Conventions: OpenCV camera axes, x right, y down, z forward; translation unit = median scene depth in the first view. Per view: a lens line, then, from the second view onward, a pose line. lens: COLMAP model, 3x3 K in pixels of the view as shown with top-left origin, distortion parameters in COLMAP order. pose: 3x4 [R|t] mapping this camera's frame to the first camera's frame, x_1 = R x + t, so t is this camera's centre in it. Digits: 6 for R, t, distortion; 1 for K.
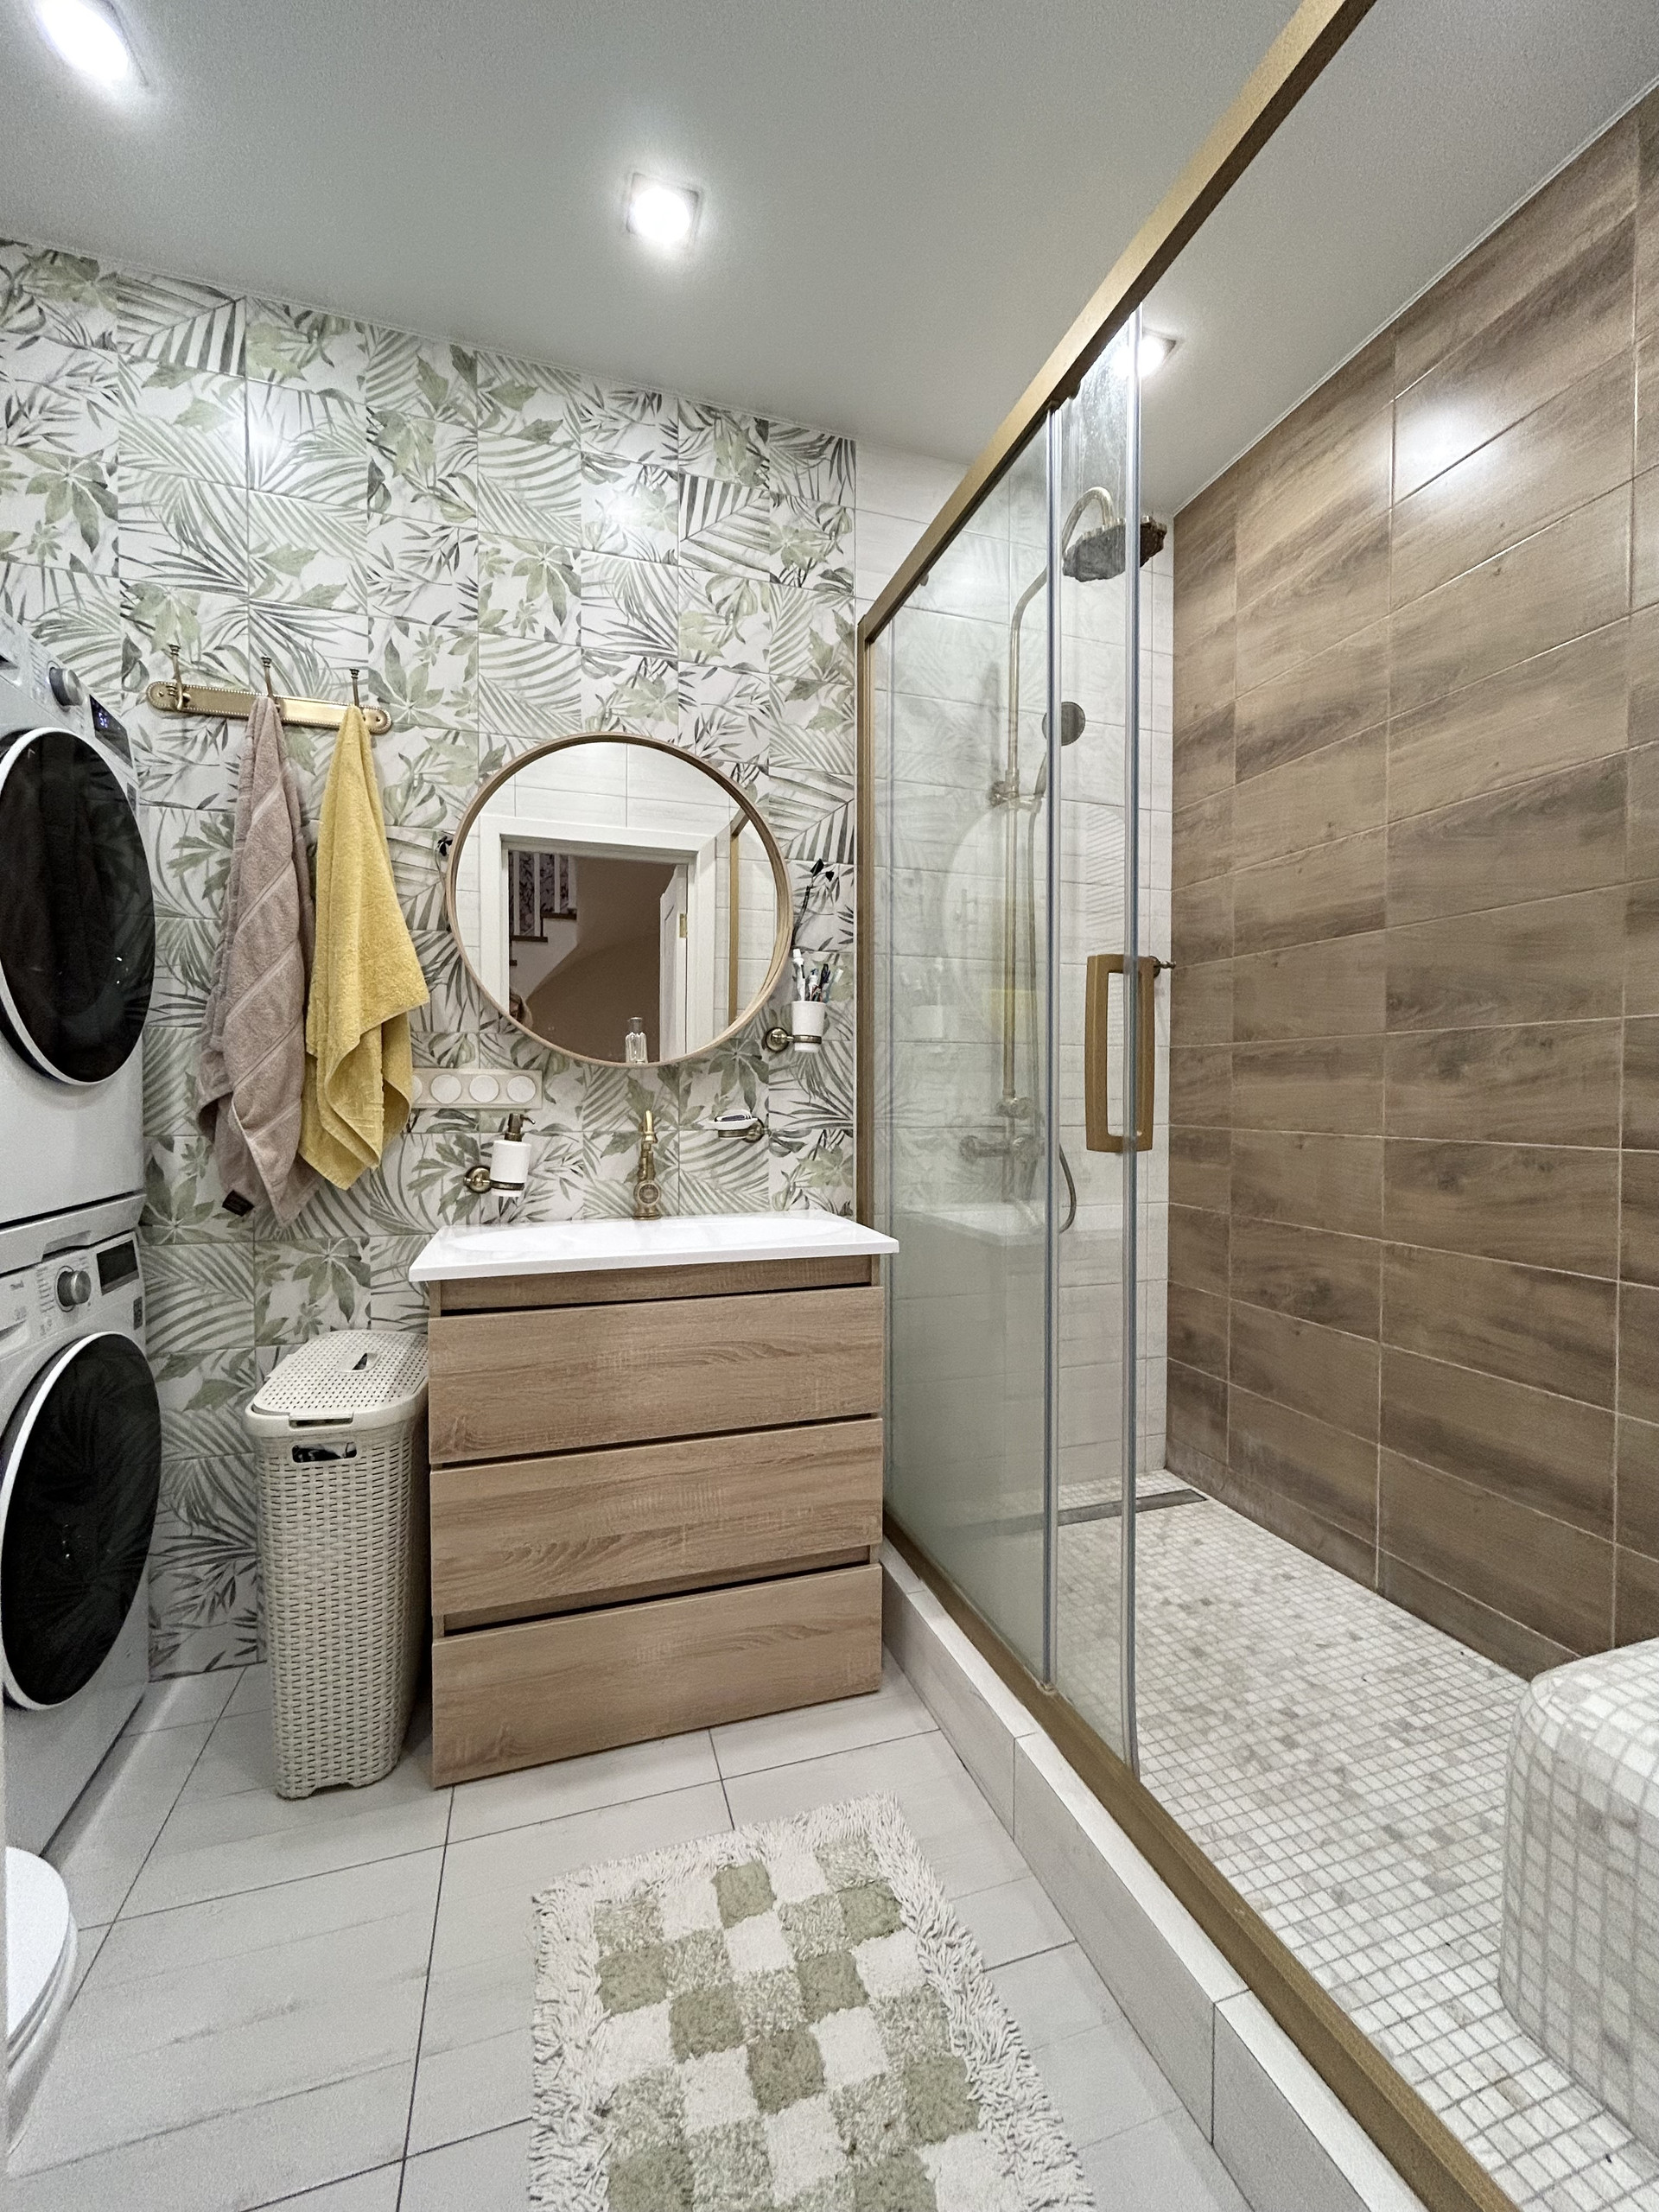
lens RADIAL K [[900.9, 0, 831.7], [0, 900.9, 1107.3], [0, 0, 1]] dist [-0.003665, 0.002464]
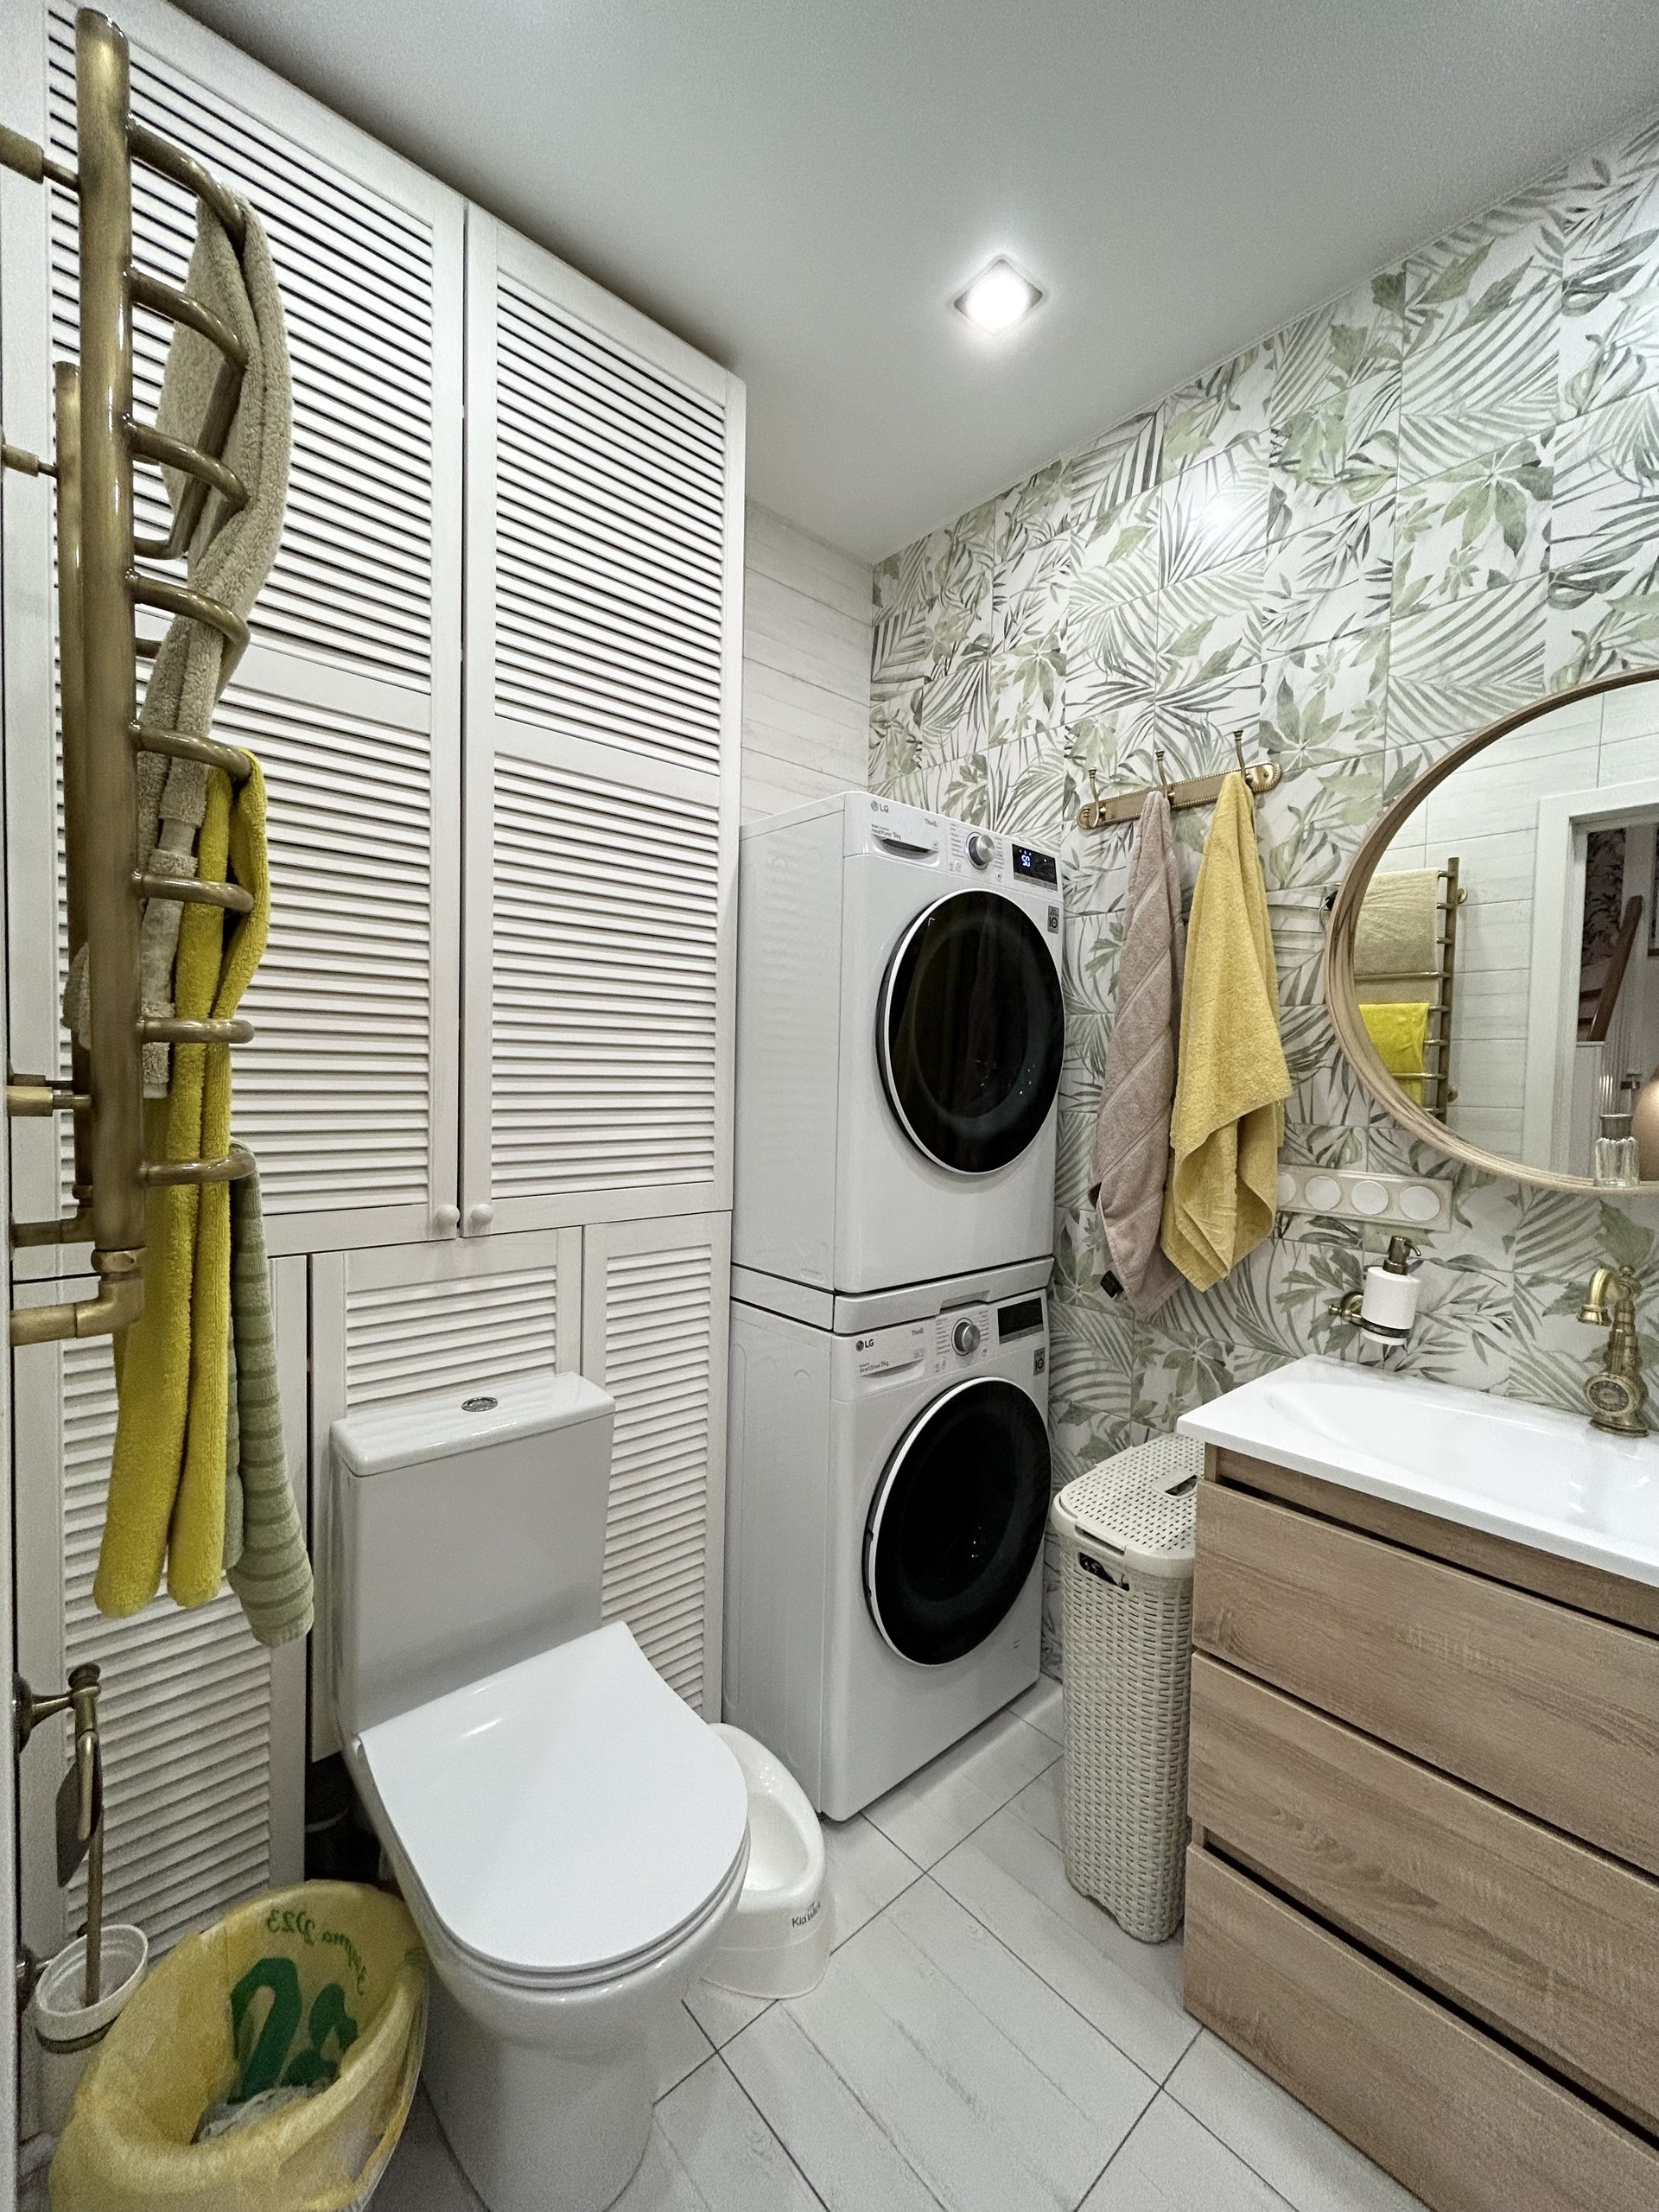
lens RADIAL K [[900.9, 0, 831.7], [0, 900.9, 1107.3], [0, 0, 1]] dist [-0.003665, 0.002464]
pose [[0.408368, 0.040631, -0.911913, 0.147000], [-0.036259, 0.998942, 0.028271, -0.107916], [0.912097, 0.021520, 0.409409, 0.240121]]
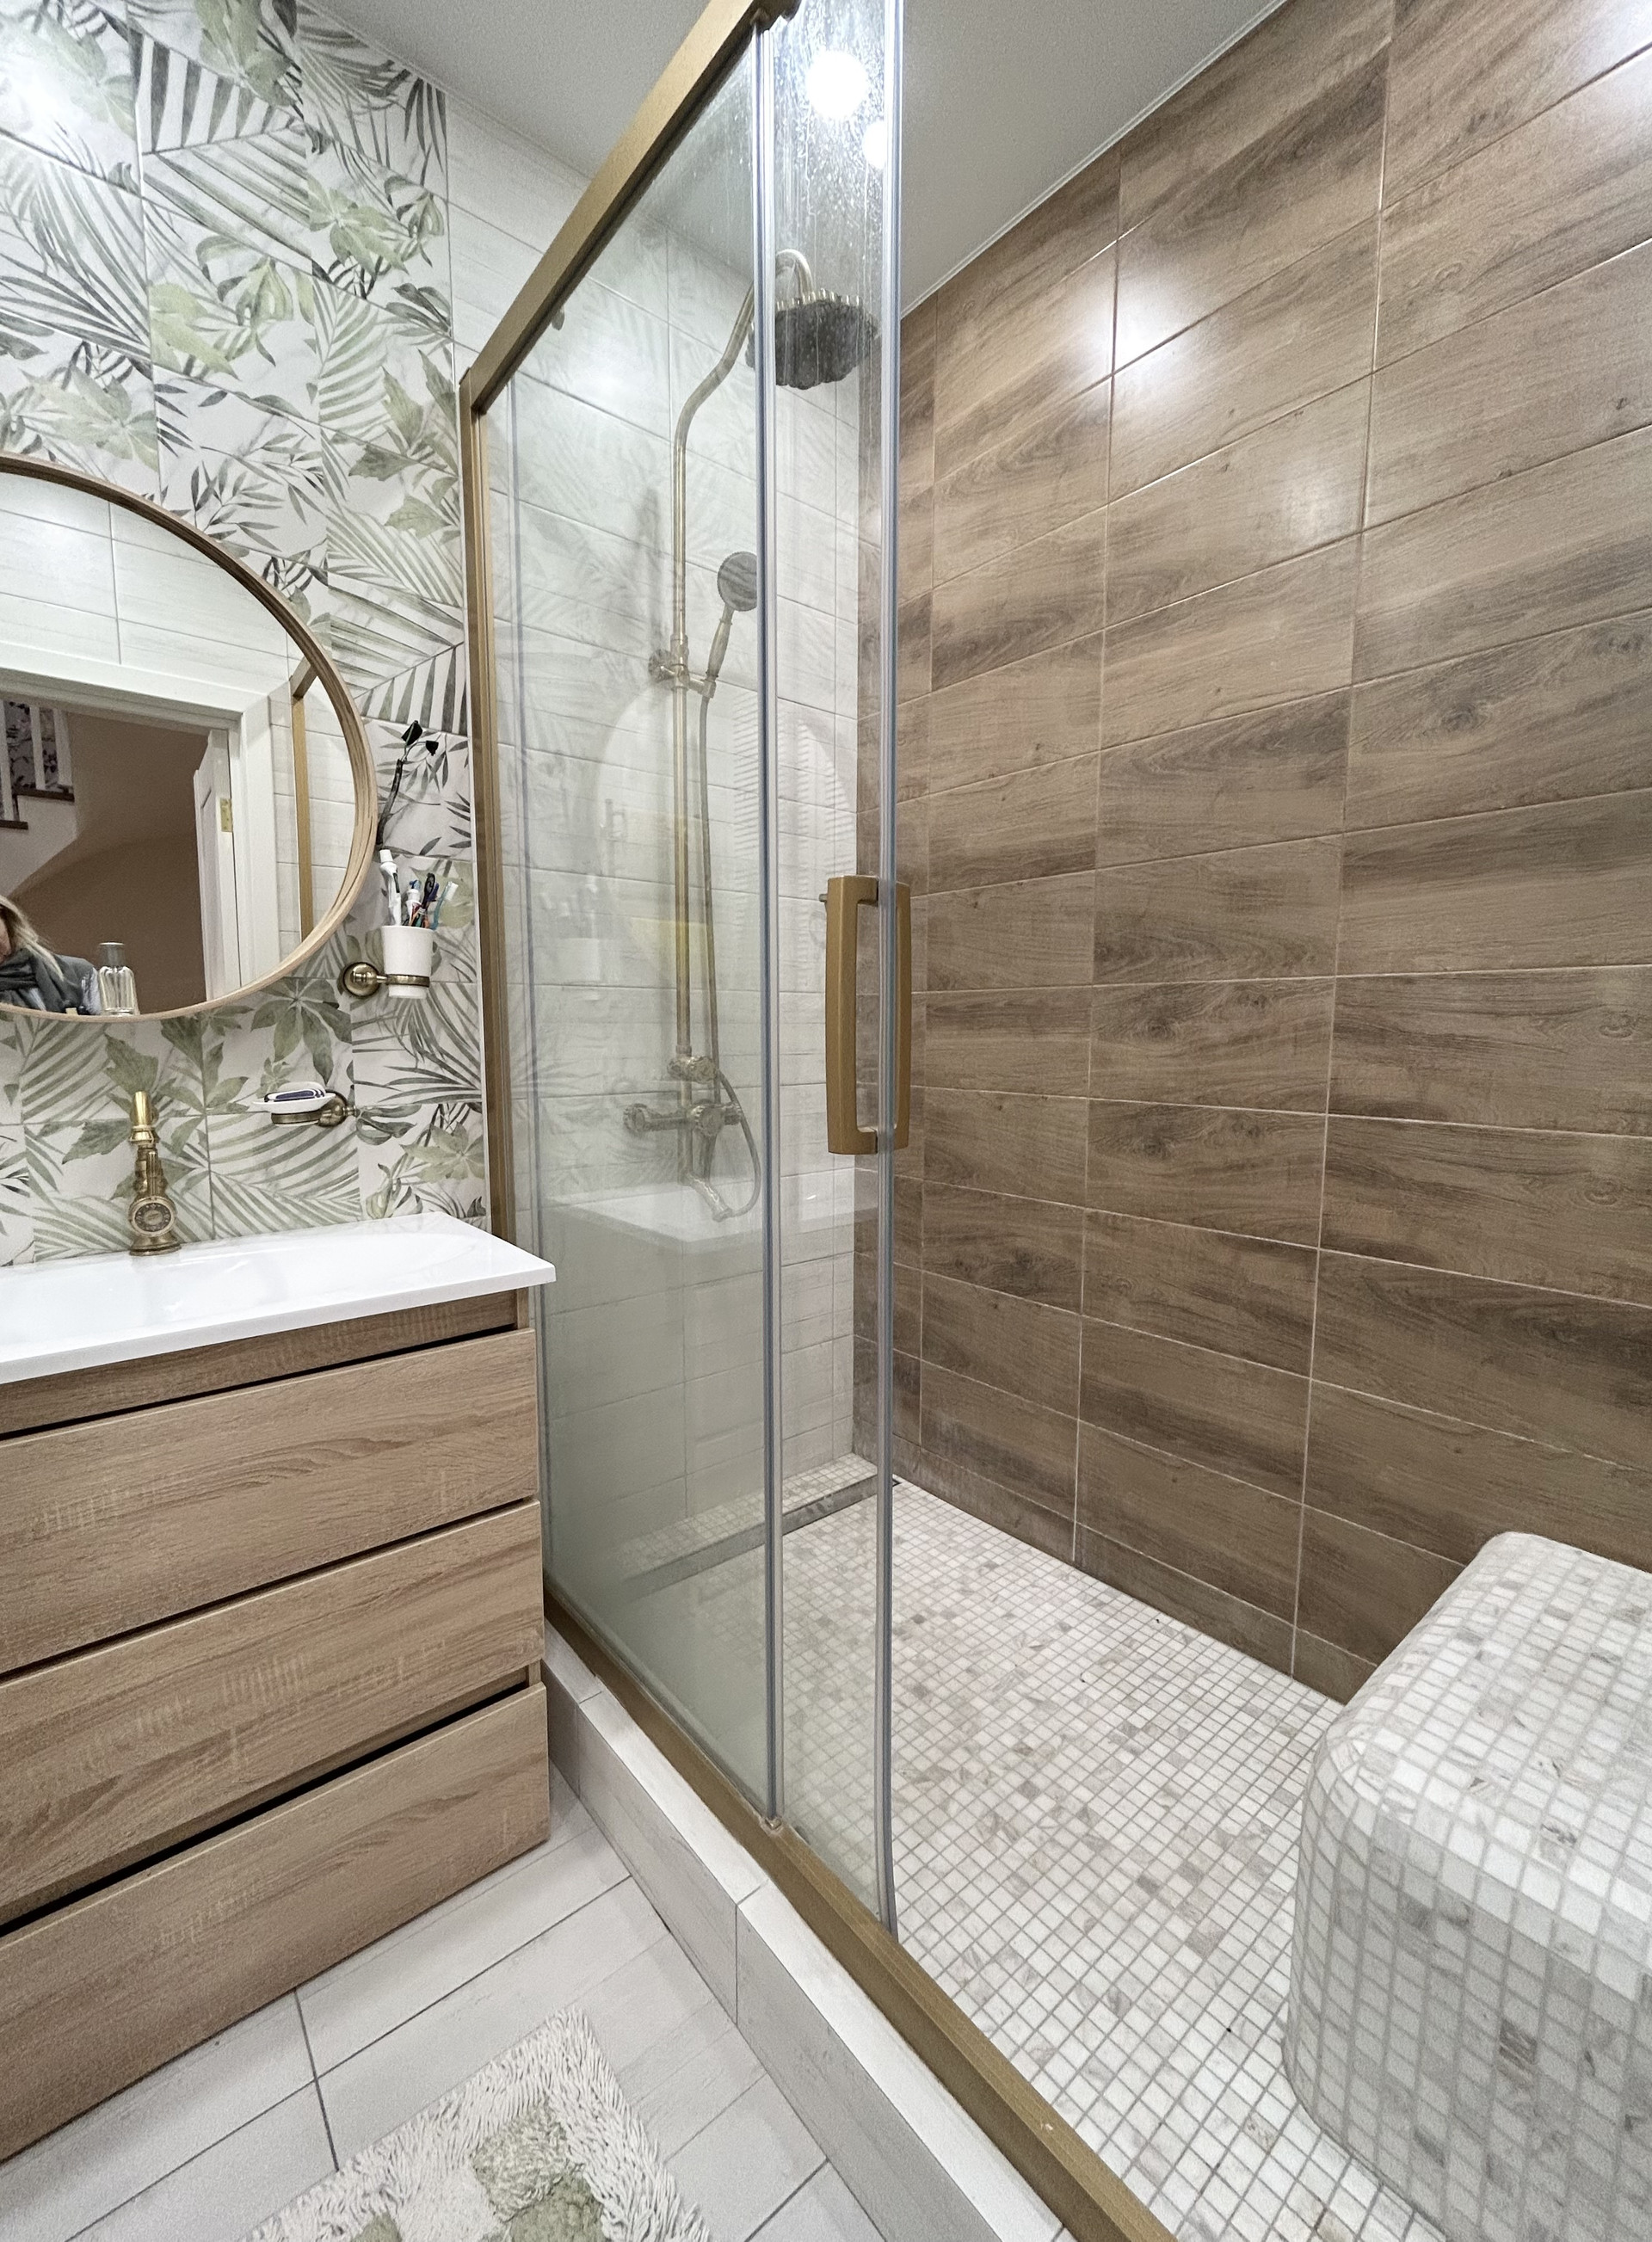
lens RADIAL K [[914.0, 0, 813.4], [0, 914.0, 1122.2], [0, 0, 1]] dist [-0.001429, 0.000962]
pose [[0.931233, -0.040183, 0.362202, 0.005676], [0.008186, 0.995958, 0.089446, -0.028482], [-0.364332, -0.080330, 0.927798, 0.221754]]
